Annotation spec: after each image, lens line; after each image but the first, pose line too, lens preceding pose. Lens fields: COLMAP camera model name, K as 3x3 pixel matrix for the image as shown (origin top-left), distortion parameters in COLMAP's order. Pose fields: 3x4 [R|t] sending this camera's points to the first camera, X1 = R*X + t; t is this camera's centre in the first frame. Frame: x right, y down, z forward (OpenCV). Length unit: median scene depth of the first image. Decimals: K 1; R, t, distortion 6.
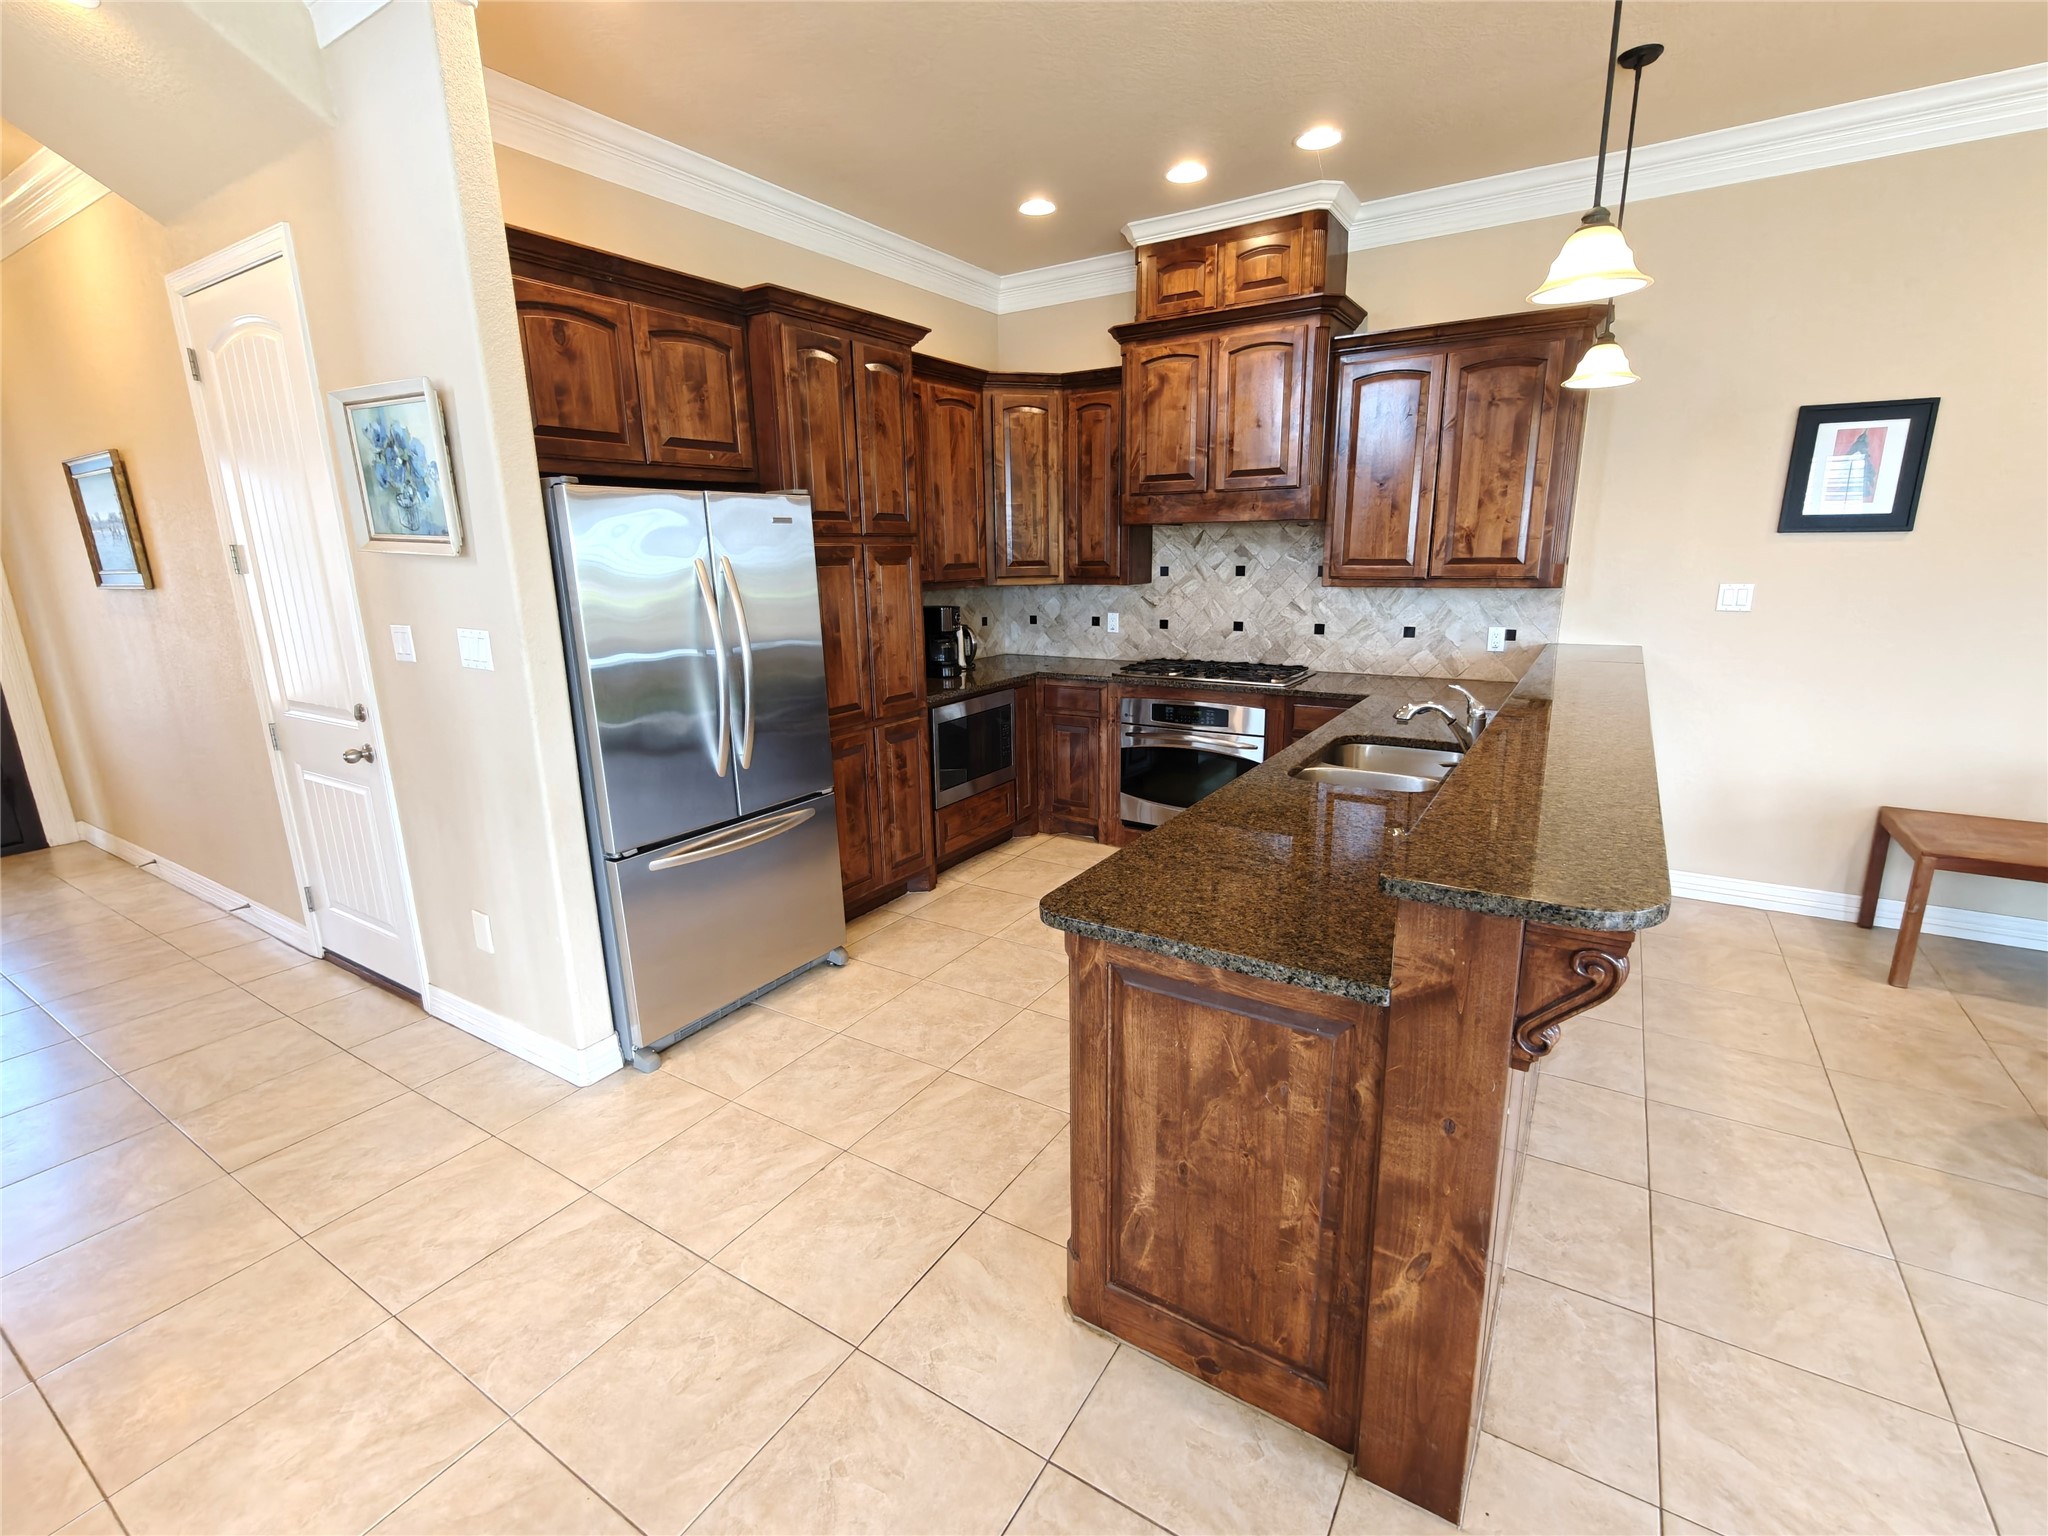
lens RADIAL K [[917.1, 0, 1024.0], [0, 917.1, 768.0], [0, 0, 1]] dist [-0.000305, 0.000397]
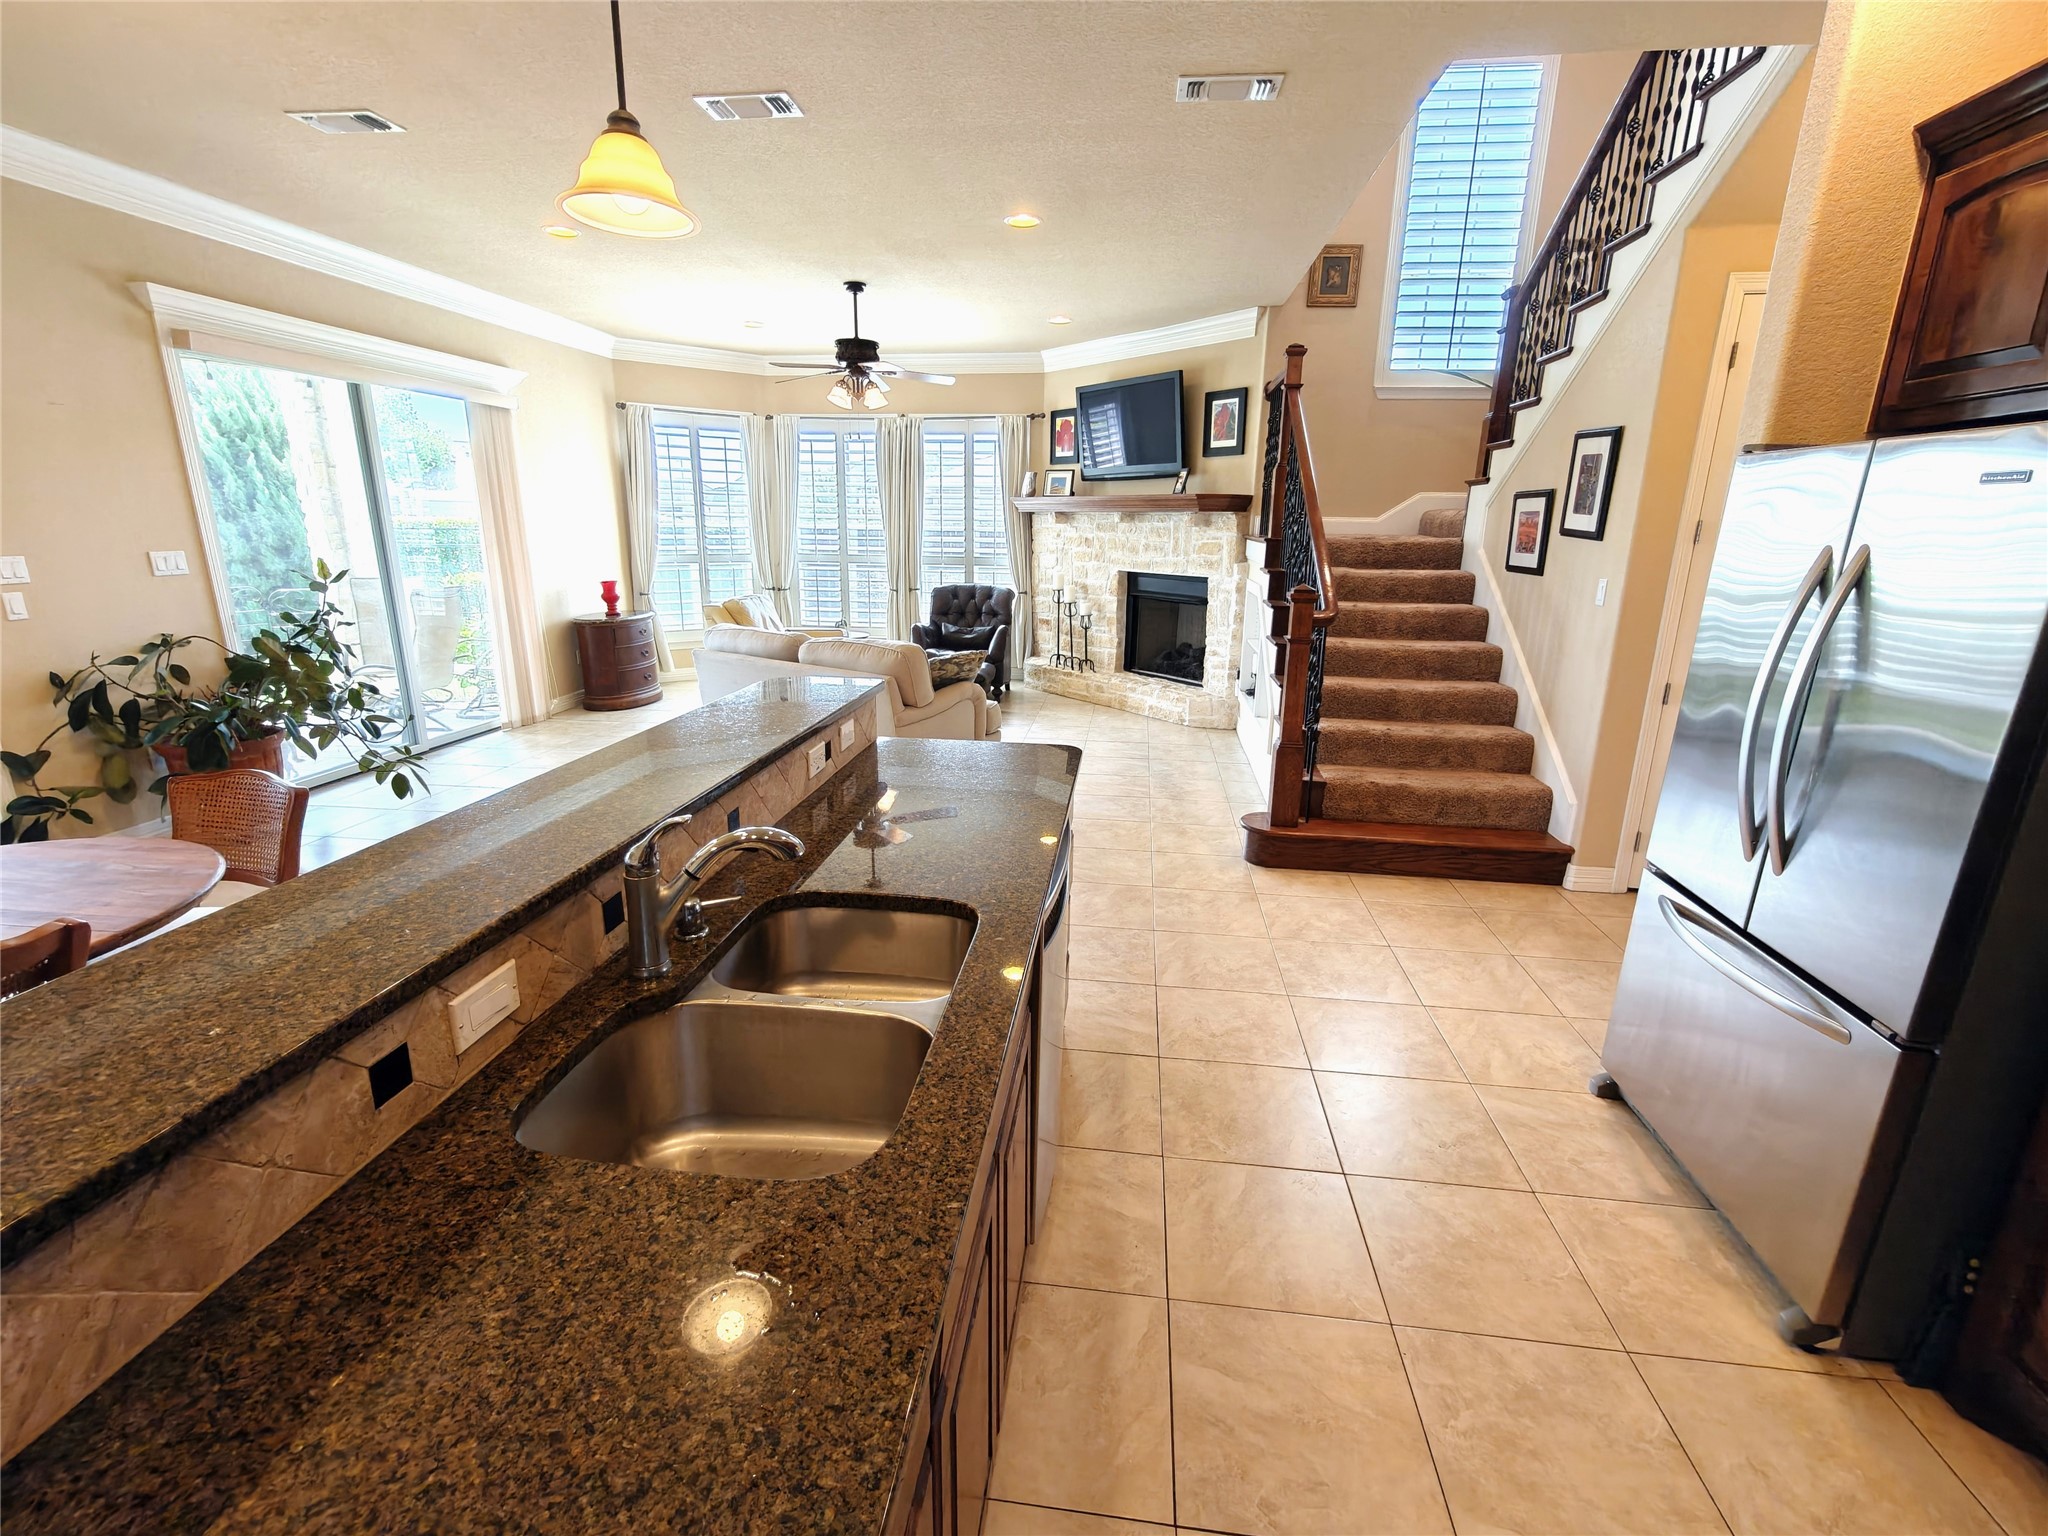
lens RADIAL K [[913.0, 0, 1024.0], [0, 913.0, 768.0], [0, 0, 1]] dist [0.007020, -0.000403]
pose [[-0.906262, 0.122528, -0.404569, 0.432776], [-0.087117, 0.882387, 0.462389, -0.322216], [0.413642, 0.454291, -0.789000, 1.266730]]
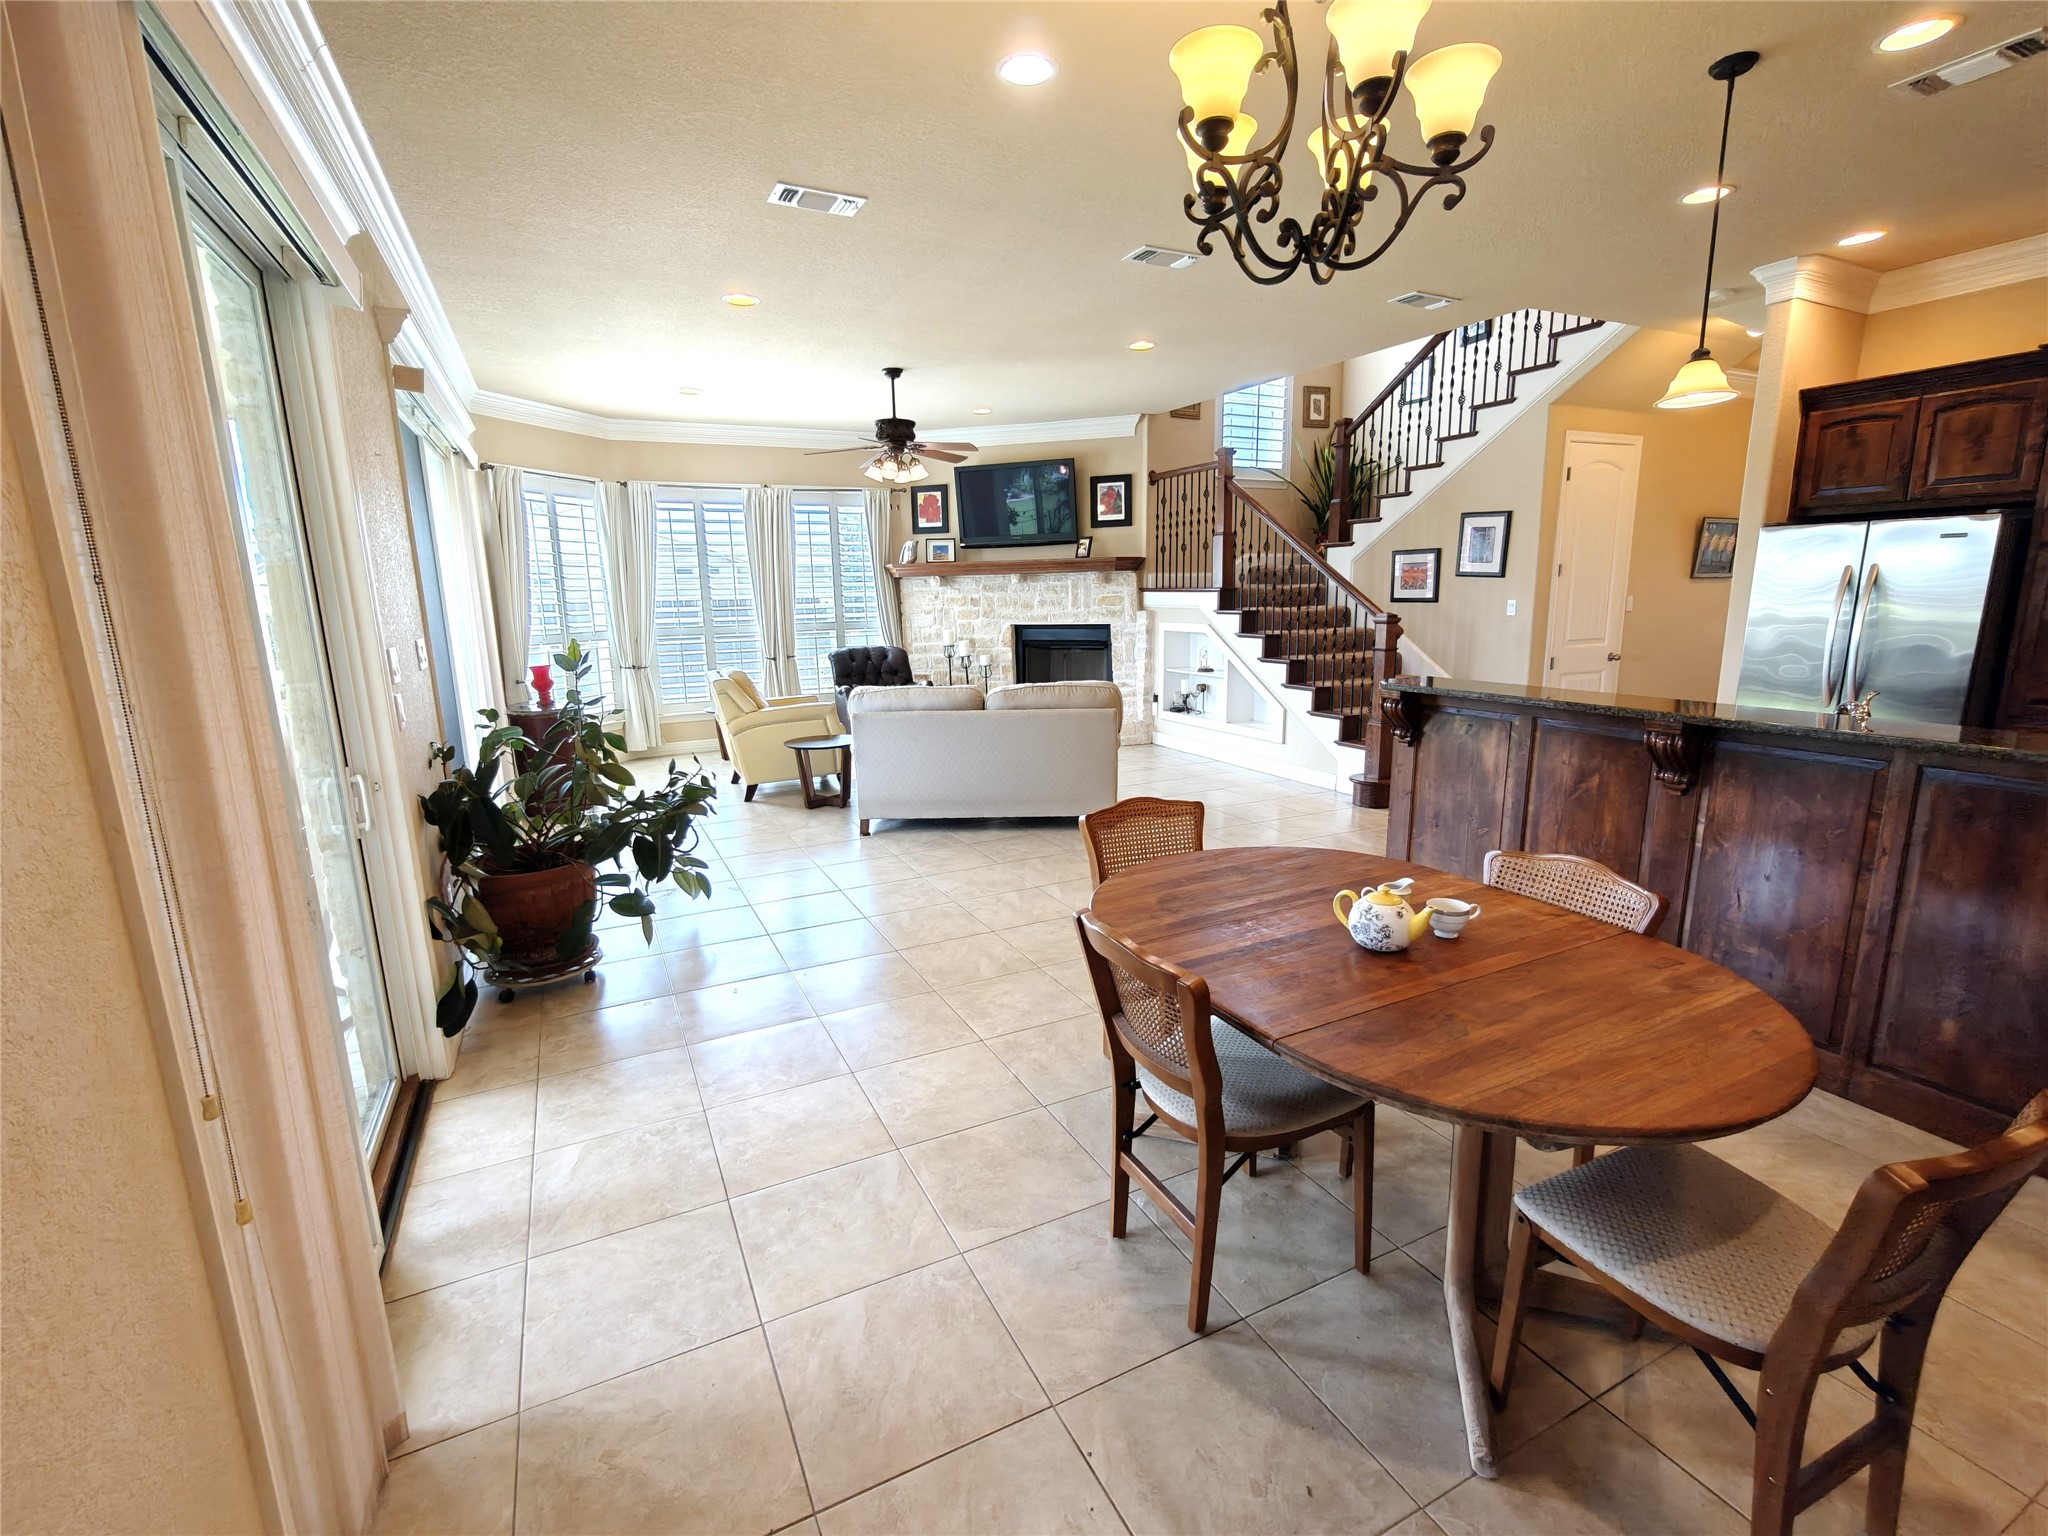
lens RADIAL K [[917.1, 0, 1024.0], [0, 917.1, 768.0], [0, 0, 1]] dist [-0.000305, 0.000397]
pose [[-0.529773, 0.197412, -0.824845, 1.633651], [-0.159564, 0.931970, 0.325533, -0.178786], [0.832995, 0.304074, -0.462232, 0.610745]]
